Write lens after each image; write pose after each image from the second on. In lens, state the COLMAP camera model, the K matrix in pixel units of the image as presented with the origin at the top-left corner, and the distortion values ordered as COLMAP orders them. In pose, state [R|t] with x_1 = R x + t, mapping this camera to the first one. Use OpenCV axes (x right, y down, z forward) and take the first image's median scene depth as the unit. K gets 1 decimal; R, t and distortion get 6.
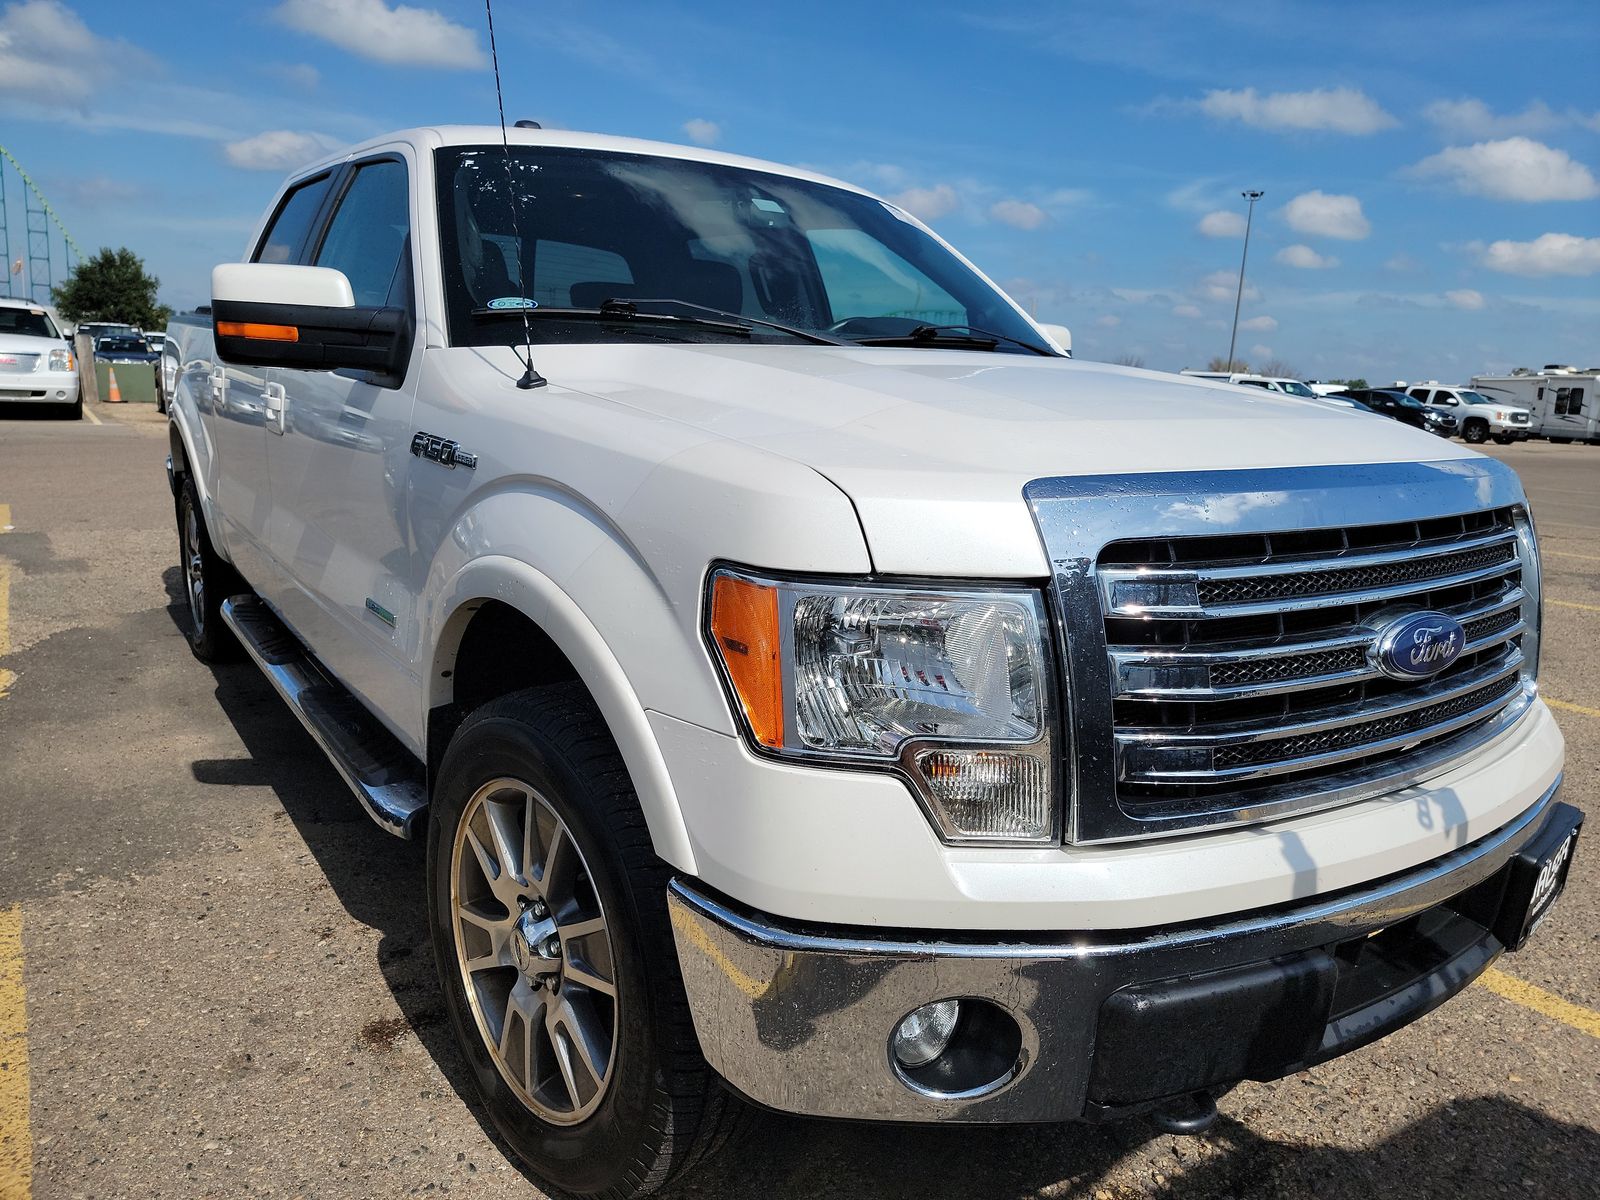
lens RADIAL K [[1106.7, 0, 818.8], [0, 1106.7, 593.6], [0, 0, 1]] dist [0.063210, -0.049613]
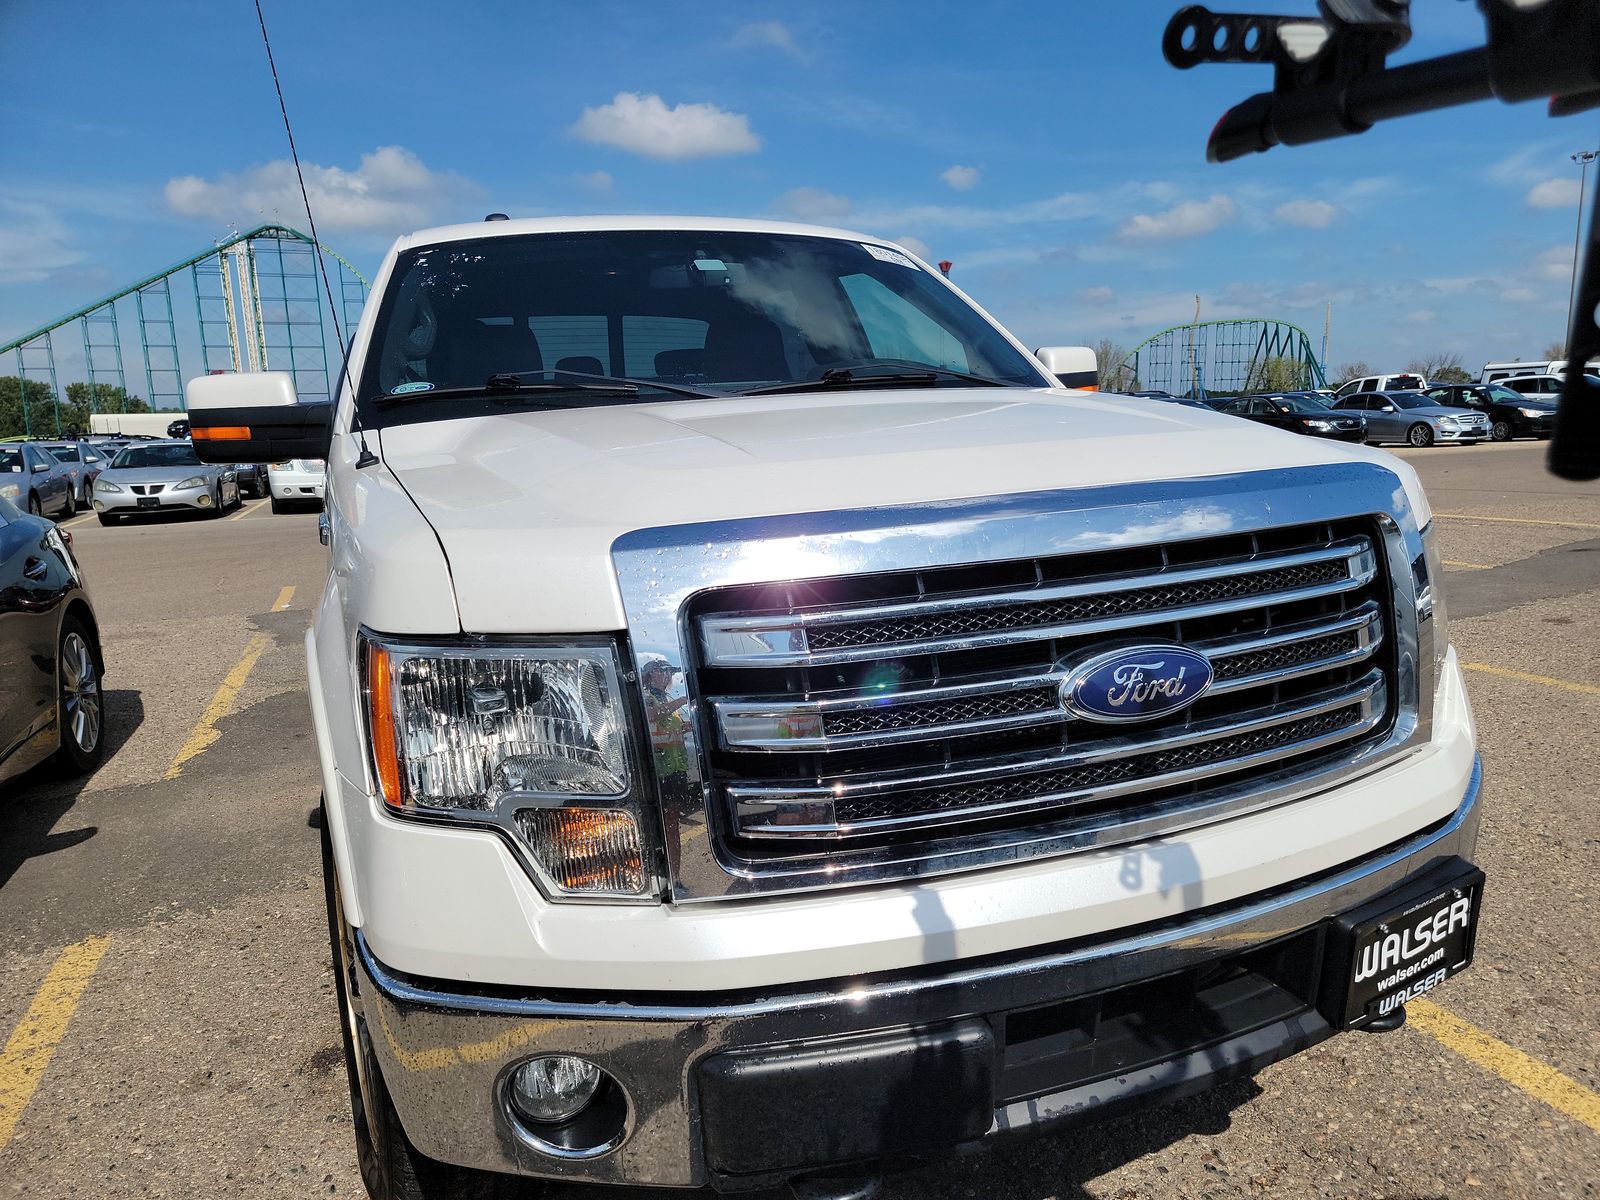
lens RADIAL K [[1094.3, 0, 835.3], [0, 1094.3, 627.0], [0, 0, 1]] dist [0.066637, -0.049109]
pose [[0.968434, -0.042727, -0.245582, 0.375286], [0.041108, 0.999086, -0.011719, 0.000654], [0.245858, 0.001254, 0.969305, 0.061167]]
